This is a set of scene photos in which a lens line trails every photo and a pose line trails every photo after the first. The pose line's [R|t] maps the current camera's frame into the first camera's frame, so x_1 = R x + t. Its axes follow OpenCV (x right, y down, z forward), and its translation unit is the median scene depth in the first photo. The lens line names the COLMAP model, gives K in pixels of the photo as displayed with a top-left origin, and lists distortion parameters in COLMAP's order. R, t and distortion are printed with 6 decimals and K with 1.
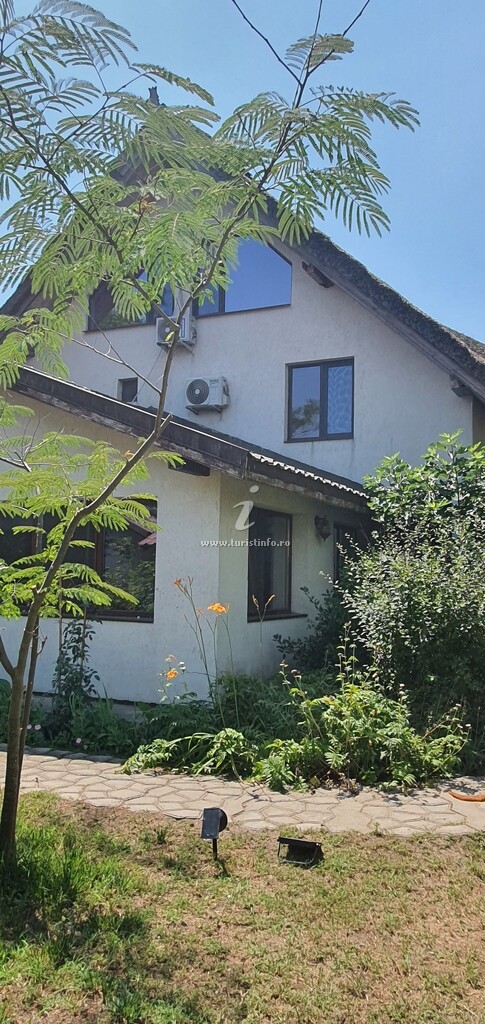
lens RADIAL K [[816.9, 0, 242.5], [0, 816.9, 512.0], [0, 0, 1]] dist [0.042288, -0.002498]
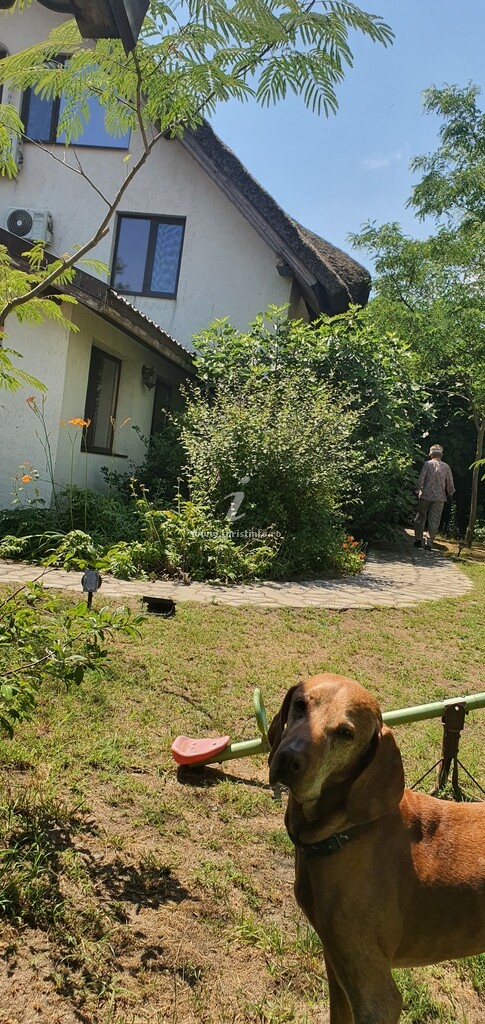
lens RADIAL K [[797.7, 0, 242.5], [0, 797.7, 512.0], [0, 0, 1]] dist [0.041227, 0.000343]
pose [[0.960155, 0.095469, 0.262654, -0.088496], [-0.138036, 0.979203, 0.148684, 0.040192], [-0.242998, -0.179015, 0.953366, -0.112651]]
